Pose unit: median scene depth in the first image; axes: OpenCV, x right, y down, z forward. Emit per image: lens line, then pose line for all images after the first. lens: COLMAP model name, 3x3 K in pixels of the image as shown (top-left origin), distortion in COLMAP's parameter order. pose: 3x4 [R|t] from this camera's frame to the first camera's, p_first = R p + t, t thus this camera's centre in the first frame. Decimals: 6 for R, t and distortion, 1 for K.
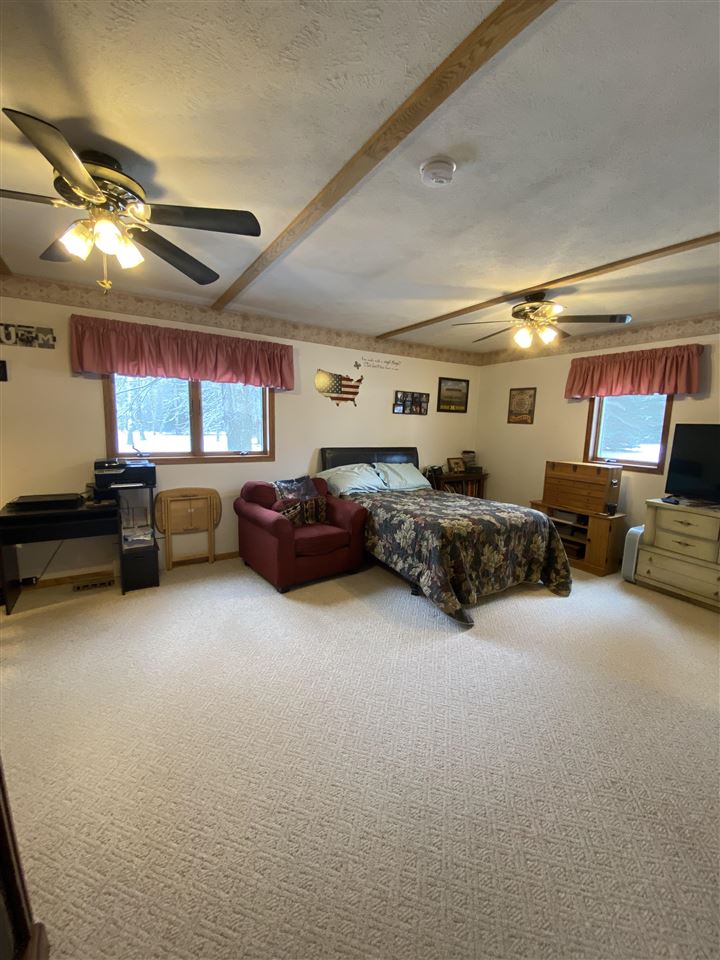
lens RADIAL K [[386.3, 0, 364.7], [0, 386.3, 481.9], [0, 0, 1]] dist [0.001368, -0.015097]
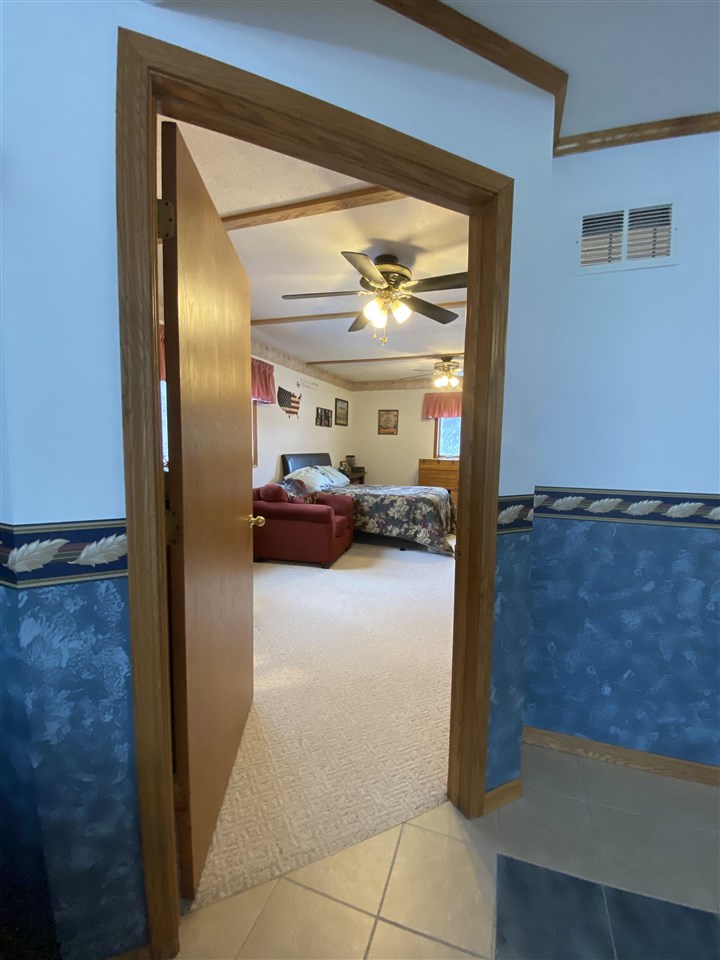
lens RADIAL K [[386.3, 0, 364.7], [0, 386.3, 481.9], [0, 0, 1]] dist [0.001368, -0.015097]
pose [[0.775273, -0.069877, 0.627749, -0.649130], [0.090009, 0.995941, -0.000299, 0.016127], [-0.625180, 0.056735, 0.778415, -0.041249]]
